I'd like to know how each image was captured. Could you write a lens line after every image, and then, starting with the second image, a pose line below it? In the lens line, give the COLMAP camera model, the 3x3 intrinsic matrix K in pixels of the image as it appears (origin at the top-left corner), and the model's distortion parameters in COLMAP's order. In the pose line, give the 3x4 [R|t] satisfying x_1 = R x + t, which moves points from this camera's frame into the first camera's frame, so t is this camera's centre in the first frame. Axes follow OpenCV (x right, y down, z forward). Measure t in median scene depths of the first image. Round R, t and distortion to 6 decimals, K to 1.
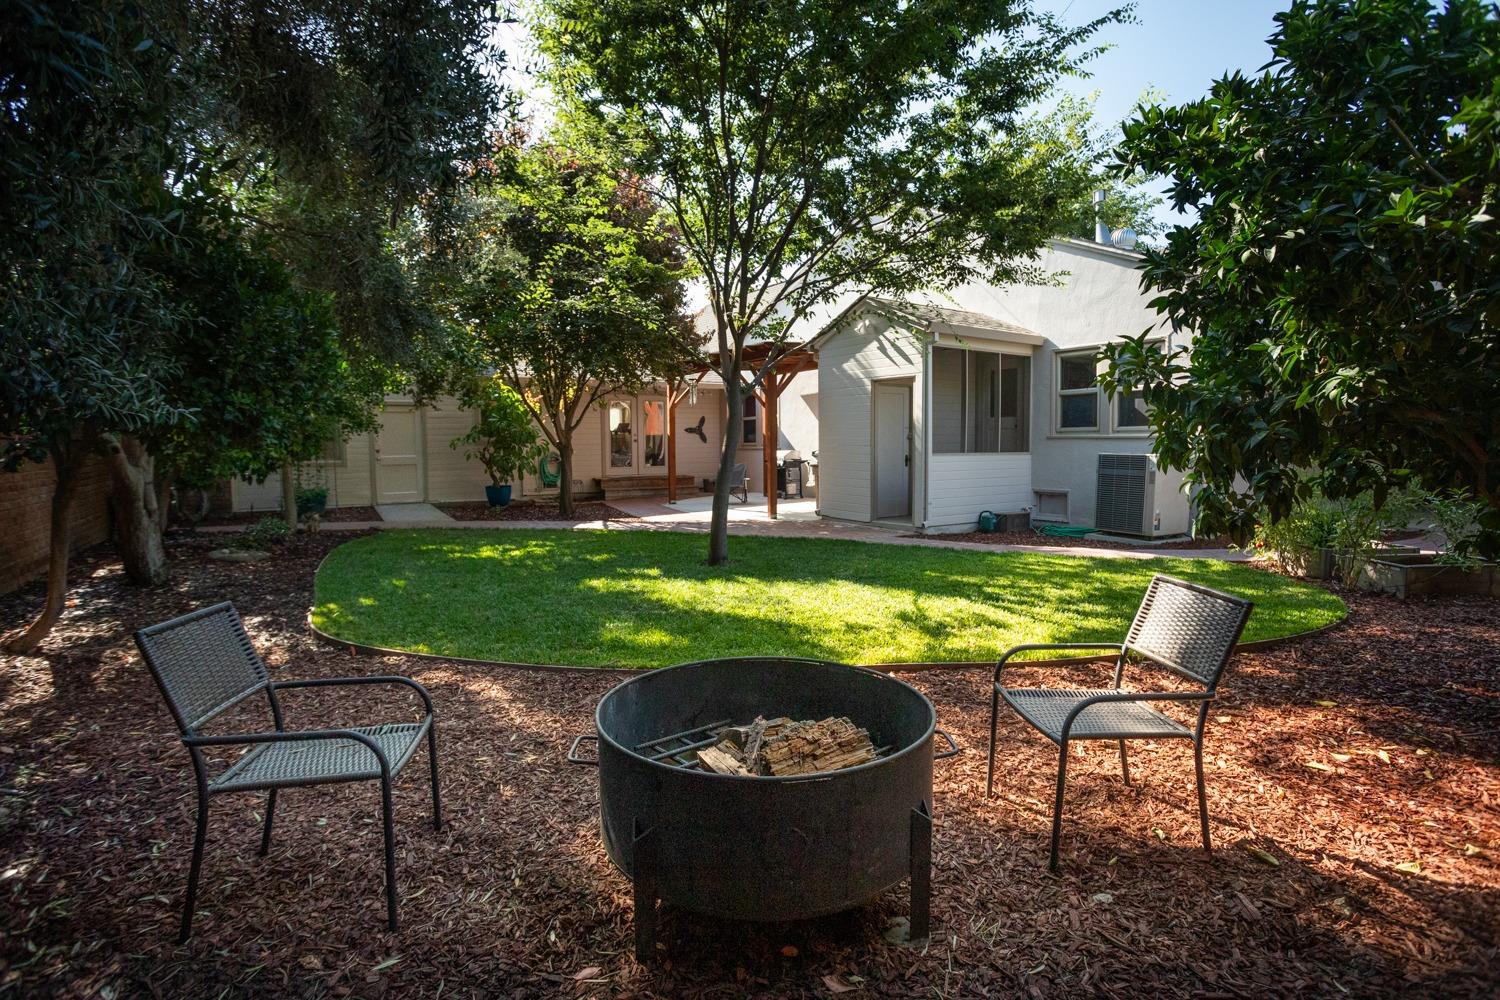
lens RADIAL K [[747.8, 0, 755.0], [0, 747.8, 508.8], [0, 0, 1]] dist [-0.069011, 0.023894]
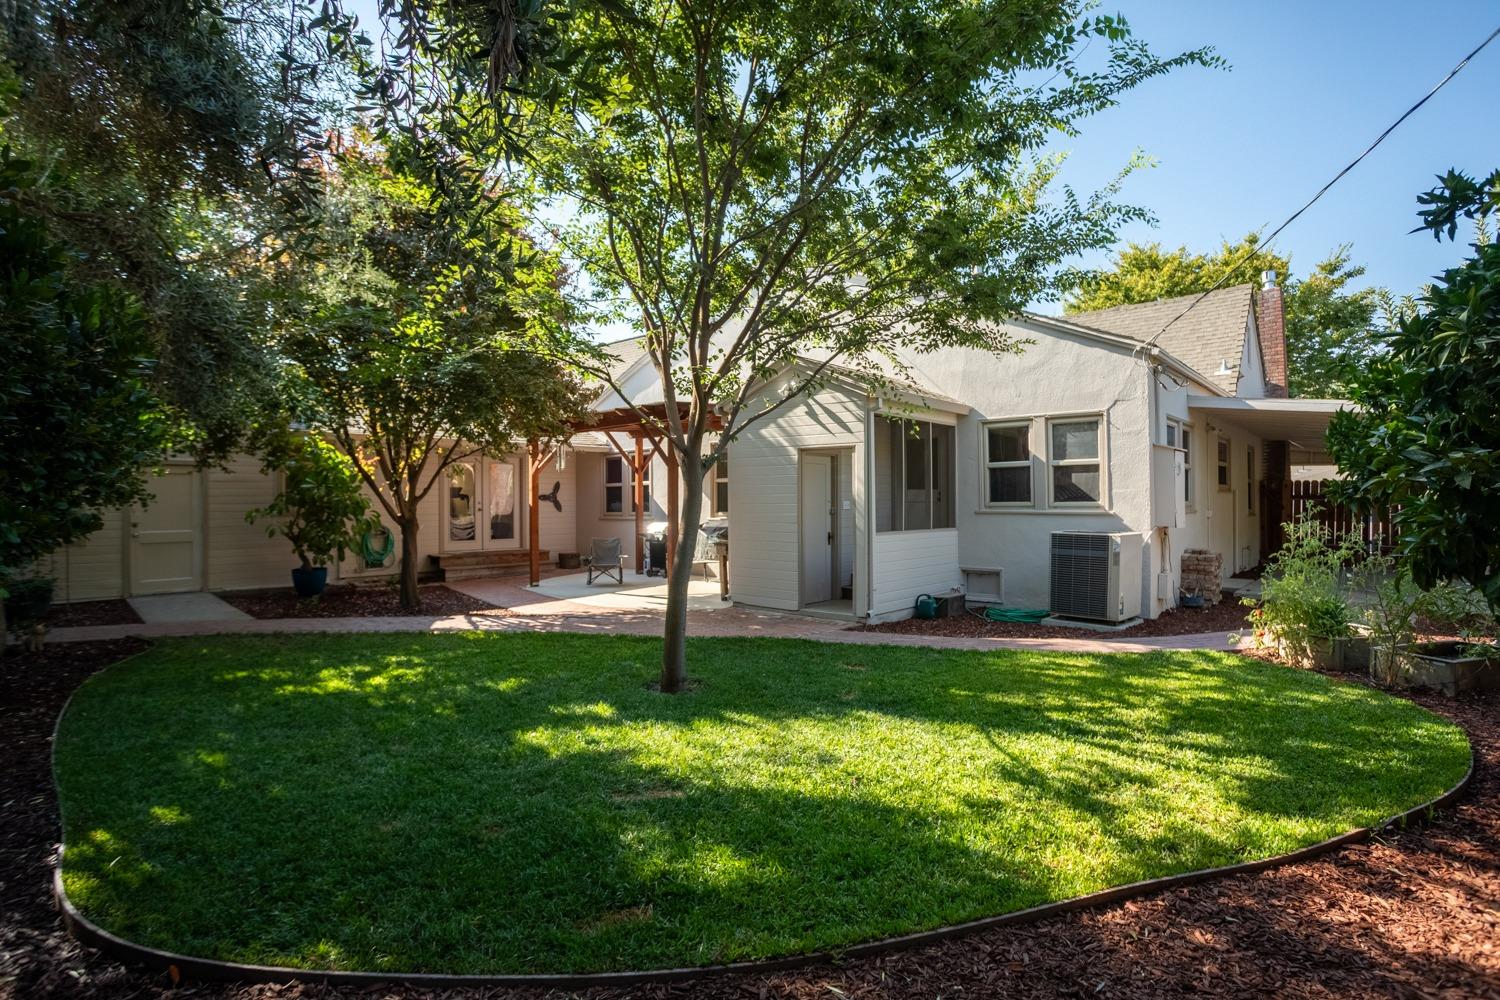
lens RADIAL K [[747.8, 0, 755.0], [0, 747.8, 508.8], [0, 0, 1]] dist [-0.069011, 0.023894]
pose [[0.965523, 0.000244, 0.260316, -0.123568], [0.019776, 0.997041, -0.074284, -0.037263], [-0.259564, 0.076871, 0.962662, 0.167719]]
